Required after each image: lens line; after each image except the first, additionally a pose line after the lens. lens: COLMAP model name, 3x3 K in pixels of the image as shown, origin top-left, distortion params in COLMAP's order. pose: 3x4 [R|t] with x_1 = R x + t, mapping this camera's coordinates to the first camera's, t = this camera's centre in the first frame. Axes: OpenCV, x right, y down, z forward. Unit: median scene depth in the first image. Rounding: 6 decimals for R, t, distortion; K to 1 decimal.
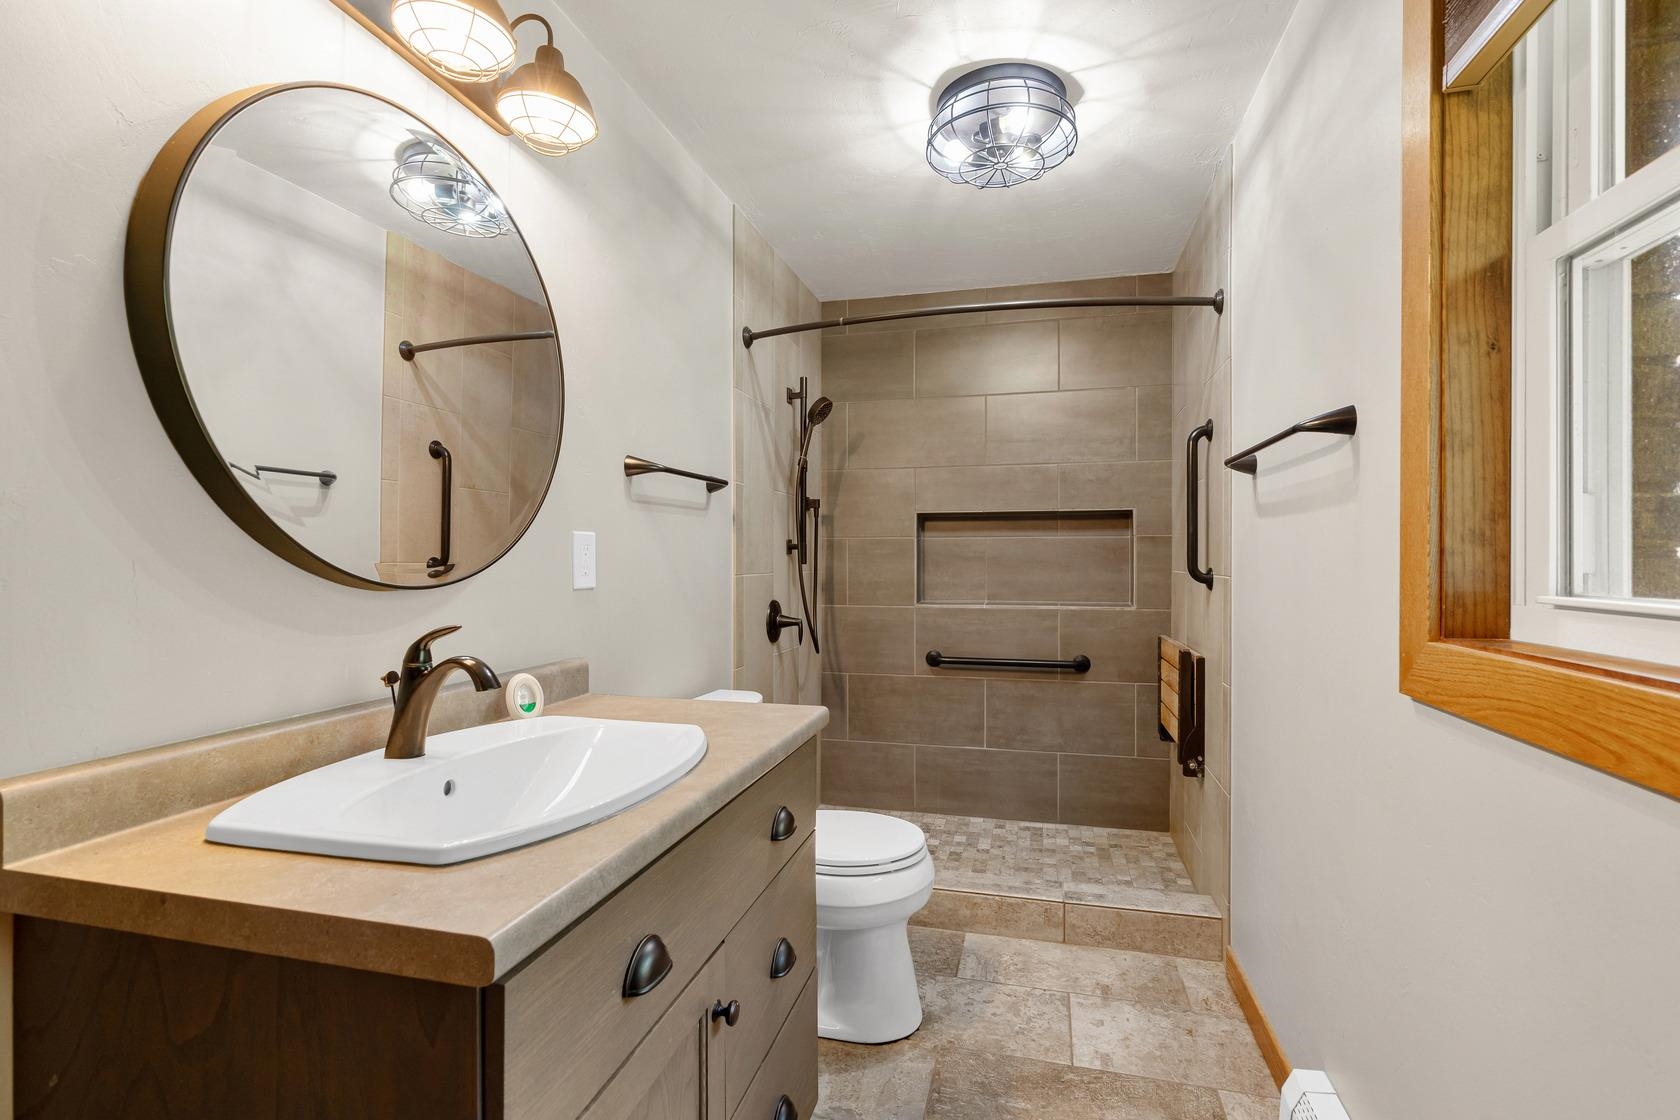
lens RADIAL K [[778.9, 0, 841.6], [0, 778.9, 560.0], [0, 0, 1]] dist [0.001786, 0.000337]
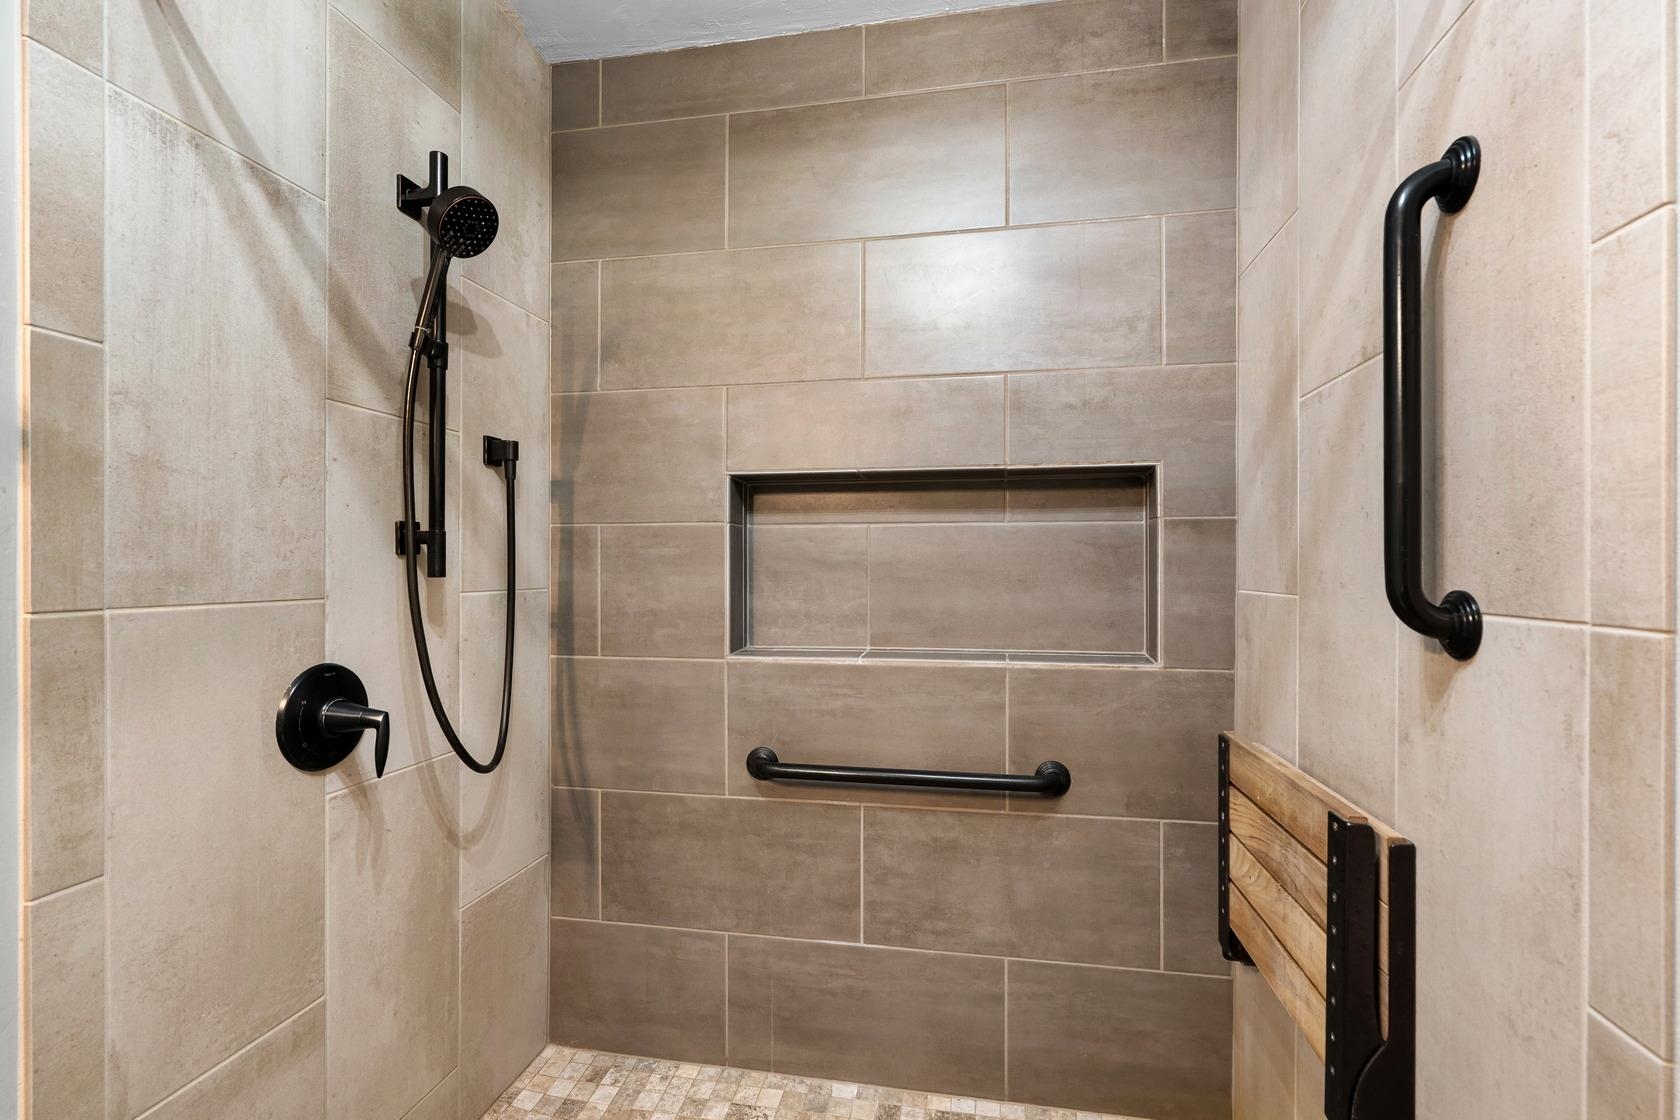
lens RADIAL K [[778.9, 0, 839.8], [0, 778.9, 563.6], [0, 0, 1]] dist [0.001786, 0.000337]
pose [[0.998027, 0.001091, 0.062769, 0.138649], [-0.000761, 0.999986, -0.005277, -0.000043], [-0.062774, 0.005219, 0.998014, 0.501164]]
